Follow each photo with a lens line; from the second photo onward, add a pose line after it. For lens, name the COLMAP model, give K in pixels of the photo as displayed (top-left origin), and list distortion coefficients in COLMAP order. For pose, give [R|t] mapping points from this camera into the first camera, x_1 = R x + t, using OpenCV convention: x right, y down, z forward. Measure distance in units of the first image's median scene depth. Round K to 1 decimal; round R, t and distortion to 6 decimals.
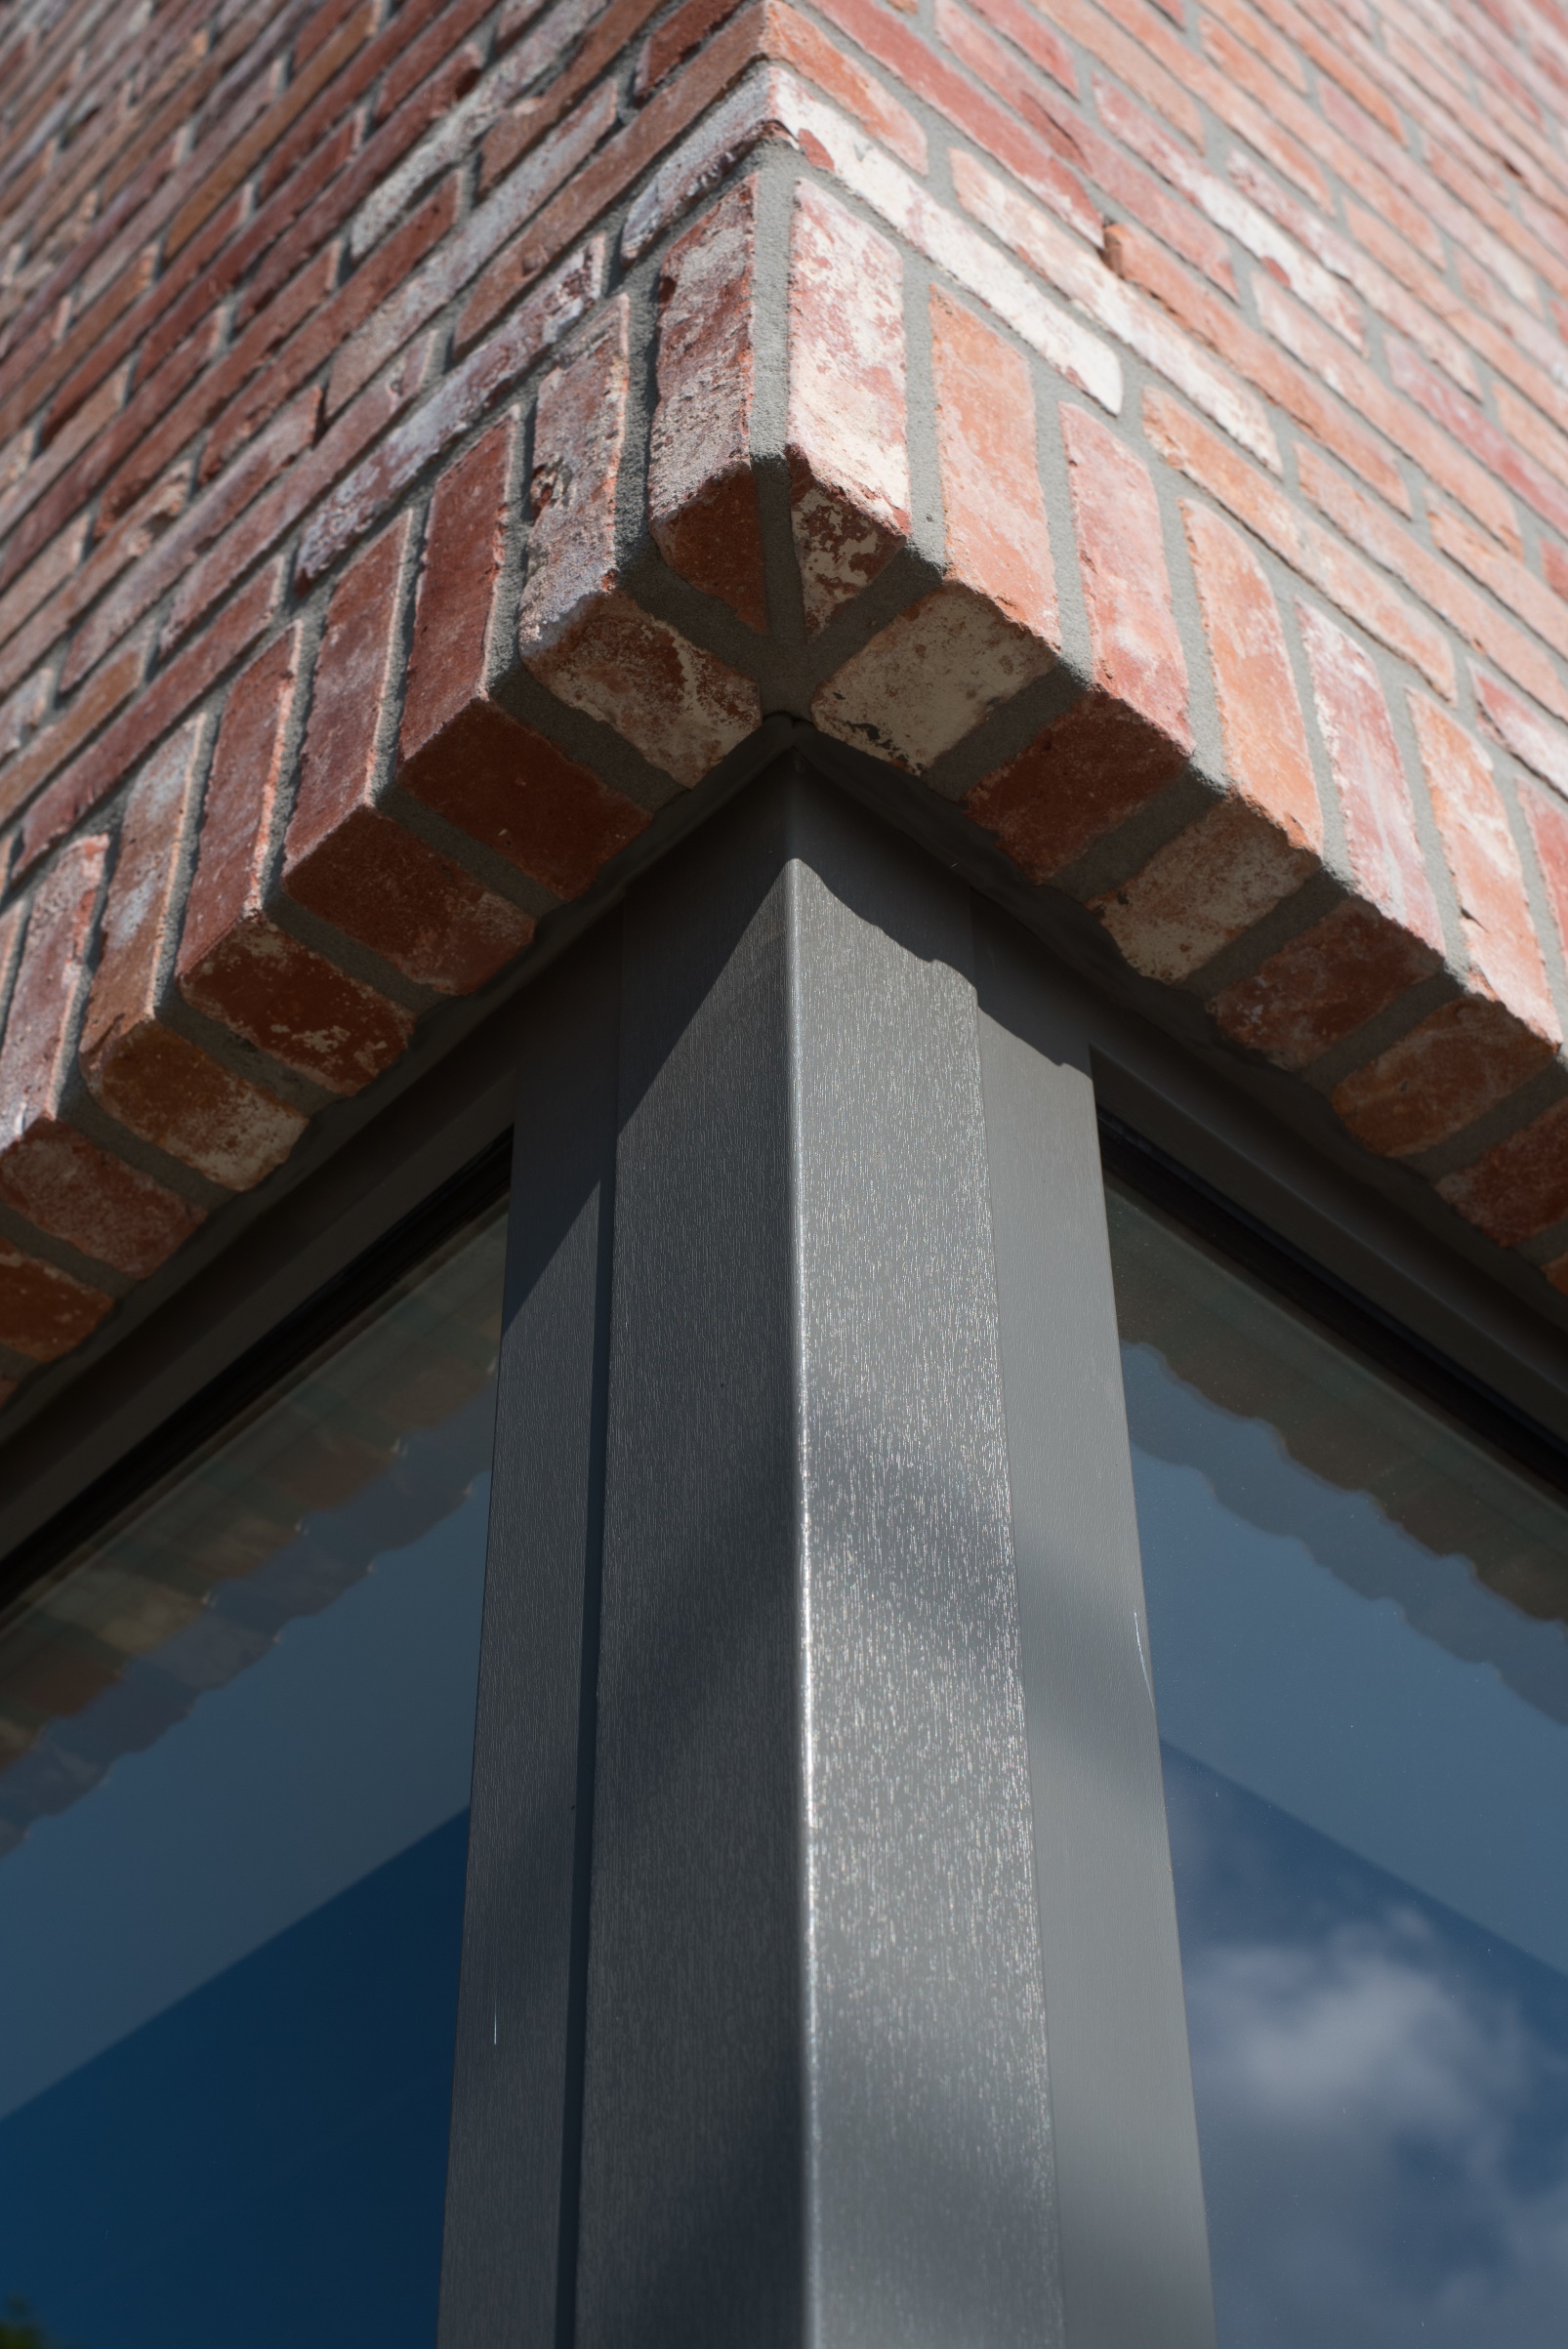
lens RADIAL K [[3561.5, 0, 783.2], [0, 3561.5, 1175.6], [0, 0, 1]] dist [-0.212622, 0.000000]
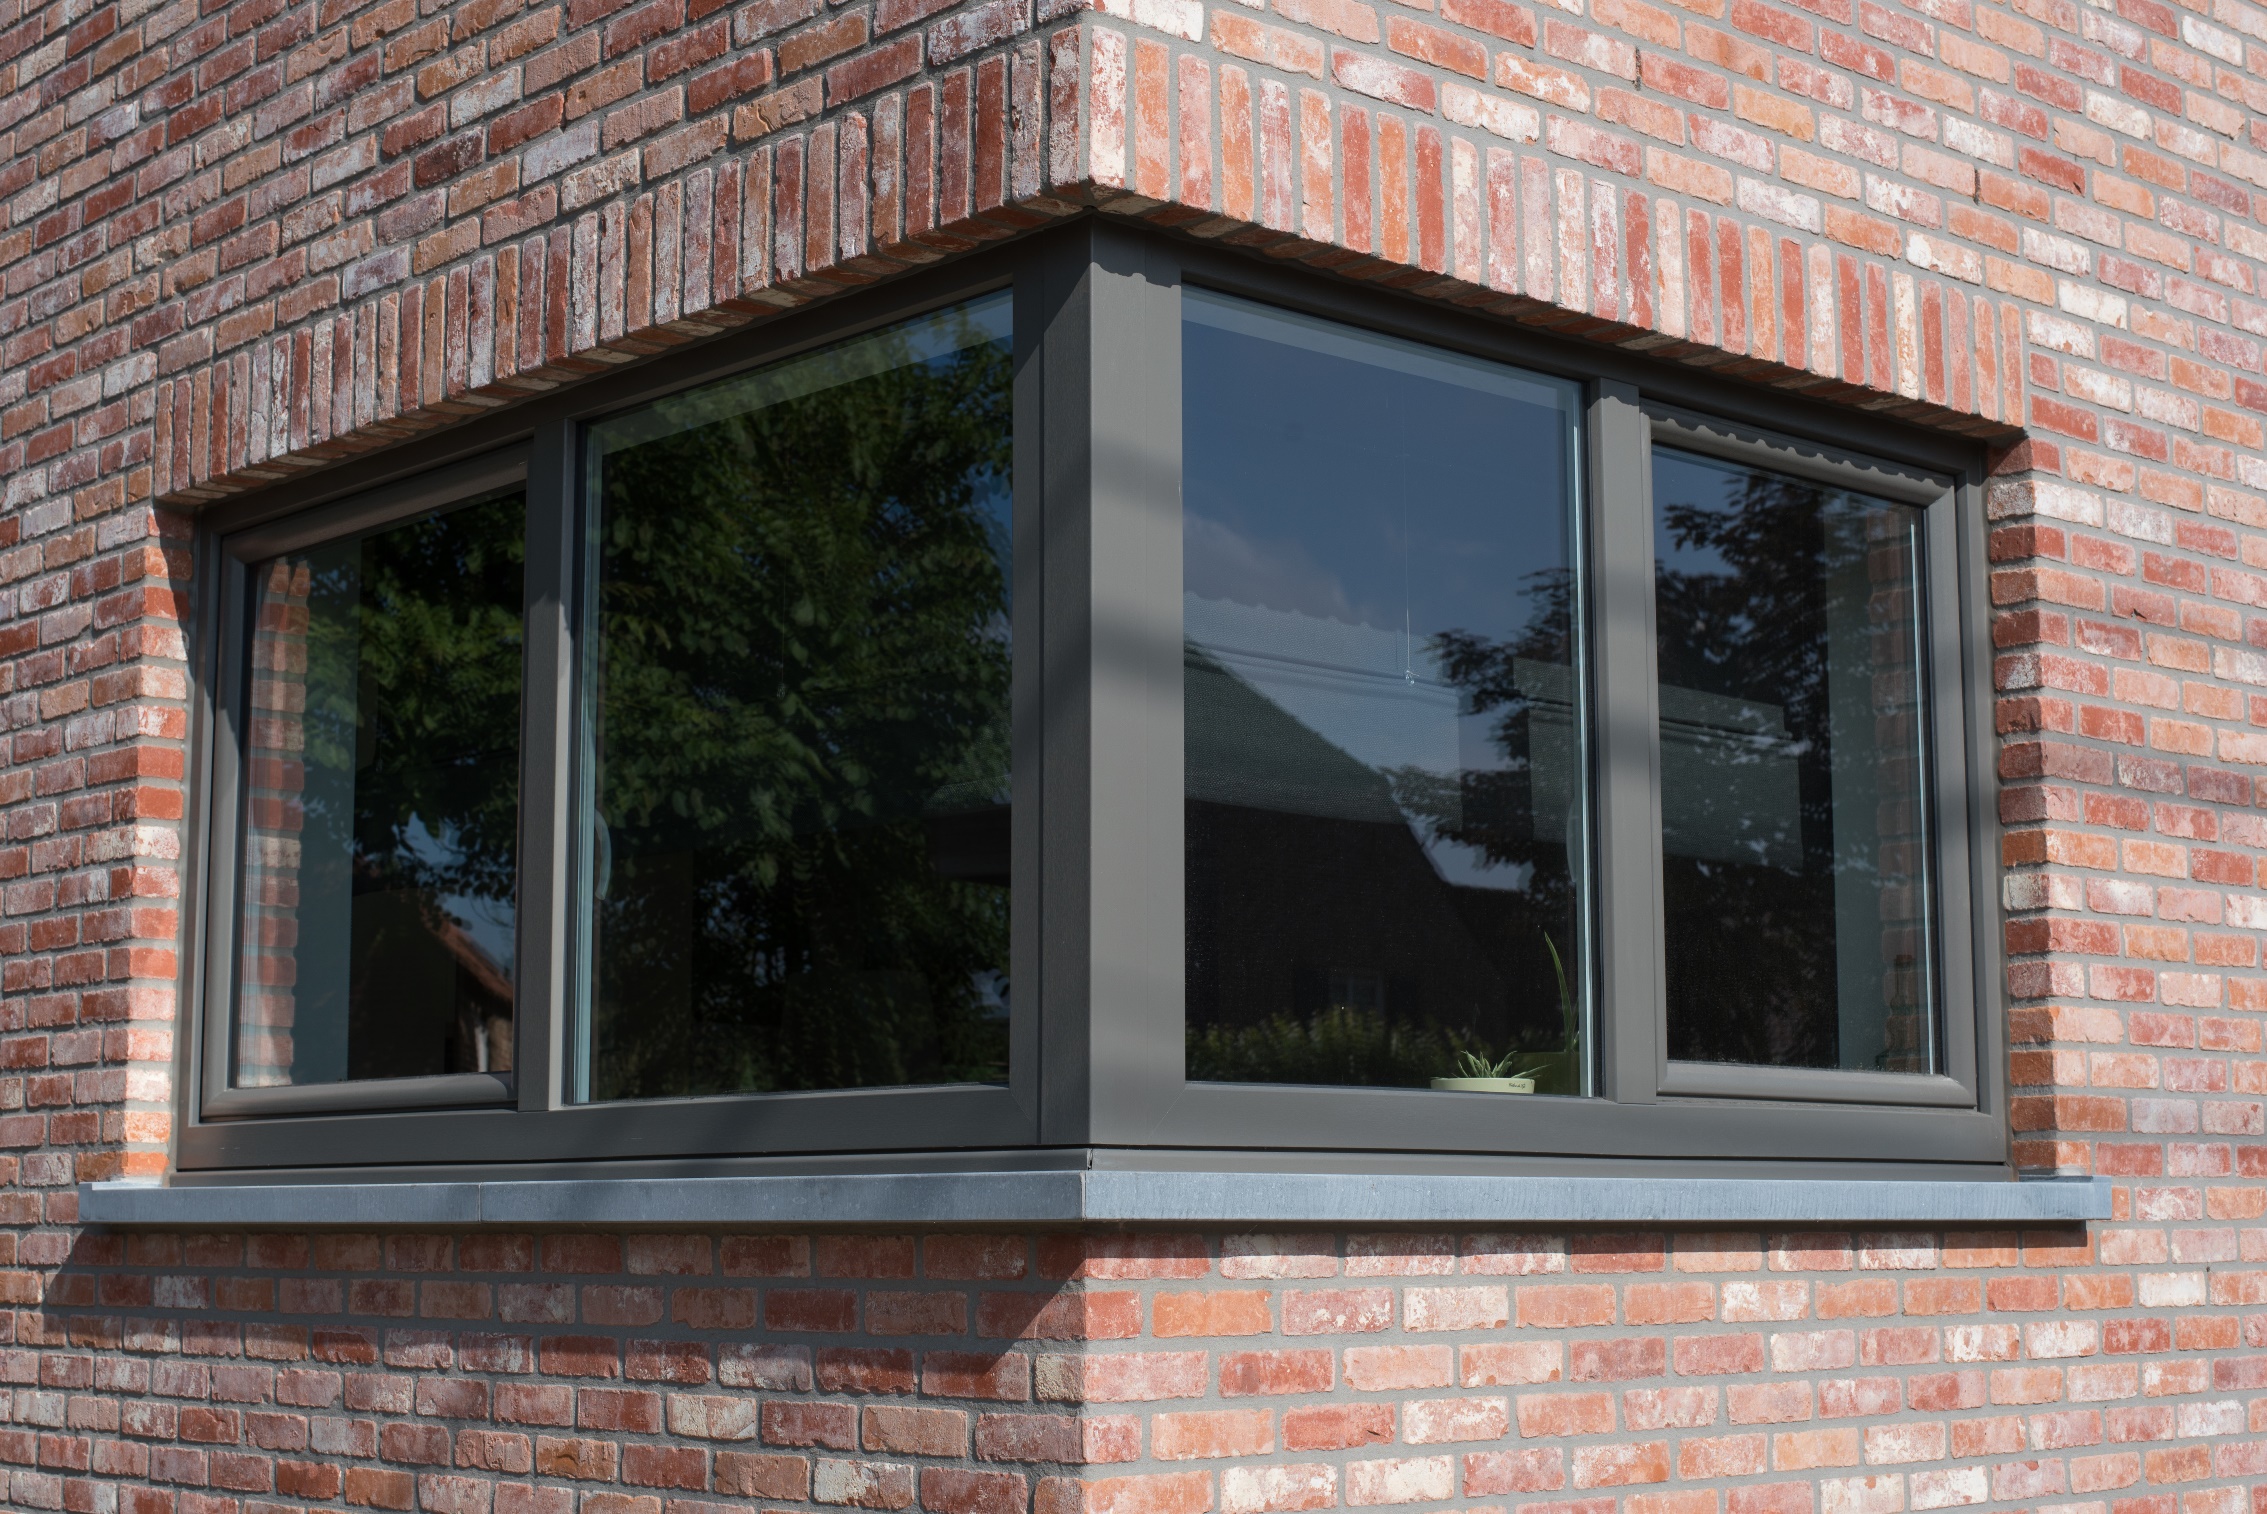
lens RADIAL K [[3437.1, 0, 1133.5], [0, 3437.1, 755.9], [0, 0, 1]] dist [-0.212622, 0.000000]
pose [[0.999978, -0.001961, -0.006261, 0.061937], [0.005434, 0.782411, 0.622739, -1.764911], [0.003678, -0.622759, 0.782405, -1.901174]]
